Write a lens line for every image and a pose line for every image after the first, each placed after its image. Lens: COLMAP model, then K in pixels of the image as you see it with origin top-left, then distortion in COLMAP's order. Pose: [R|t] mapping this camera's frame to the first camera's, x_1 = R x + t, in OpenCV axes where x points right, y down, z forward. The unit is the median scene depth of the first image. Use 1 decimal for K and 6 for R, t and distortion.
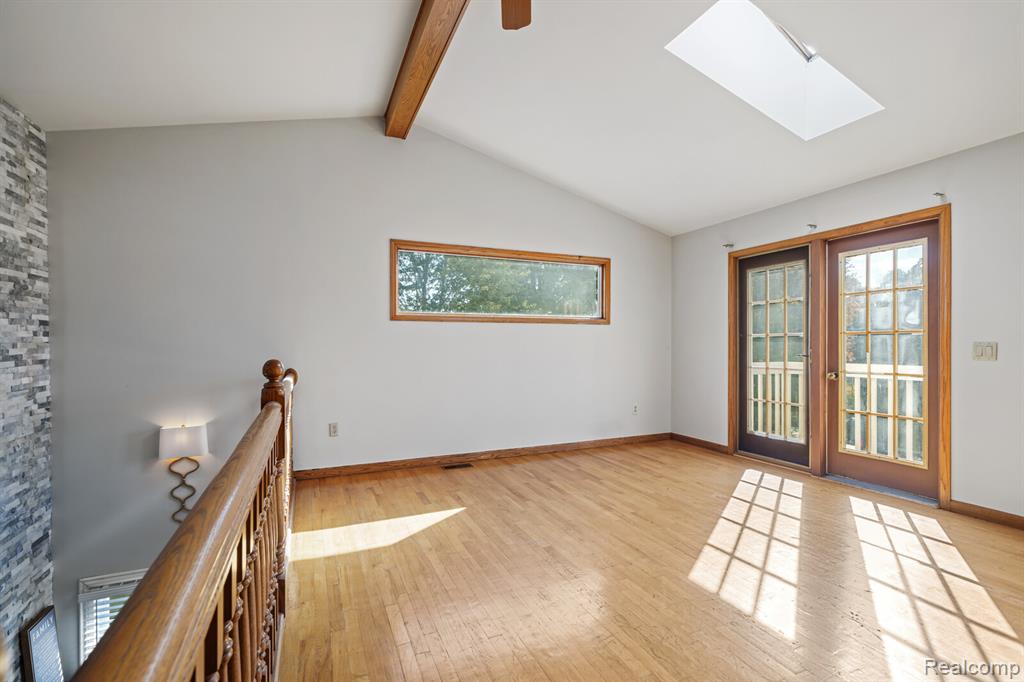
lens RADIAL K [[451.4, 0, 508.1], [0, 451.4, 342.5], [0, 0, 1]] dist [-0.000864, -0.000143]
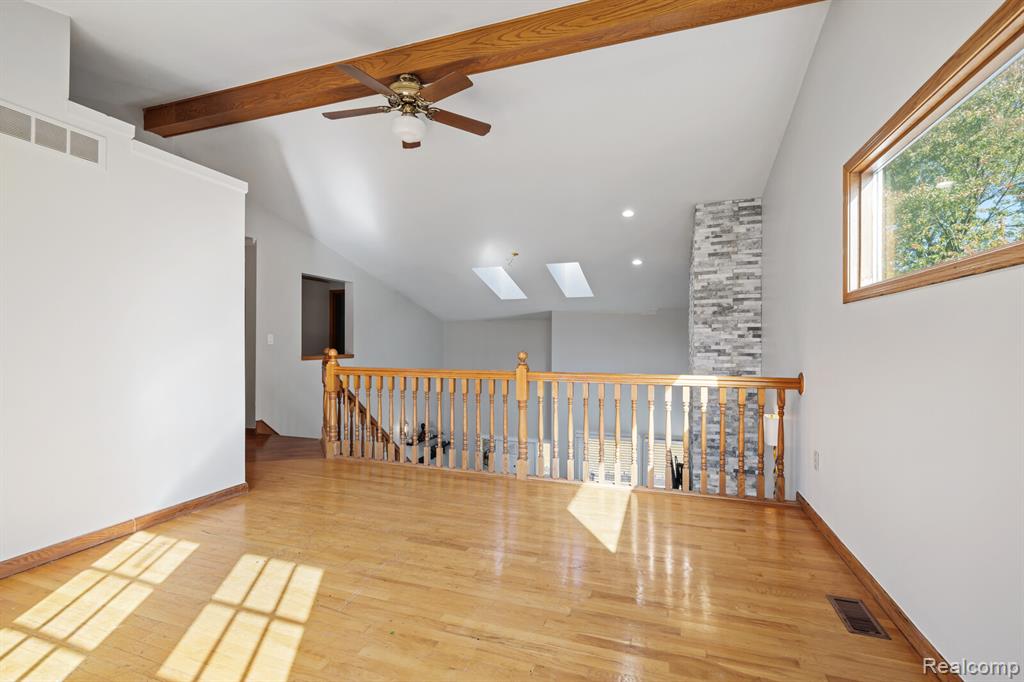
lens RADIAL K [[451.4, 0, 508.1], [0, 451.4, 342.5], [0, 0, 1]] dist [-0.000864, -0.000143]
pose [[-0.677530, 0.001525, -0.735494, 0.651504], [0.002118, 0.999998, 0.000123, 0.000409], [0.735492, -0.001475, -0.677531, 1.500885]]
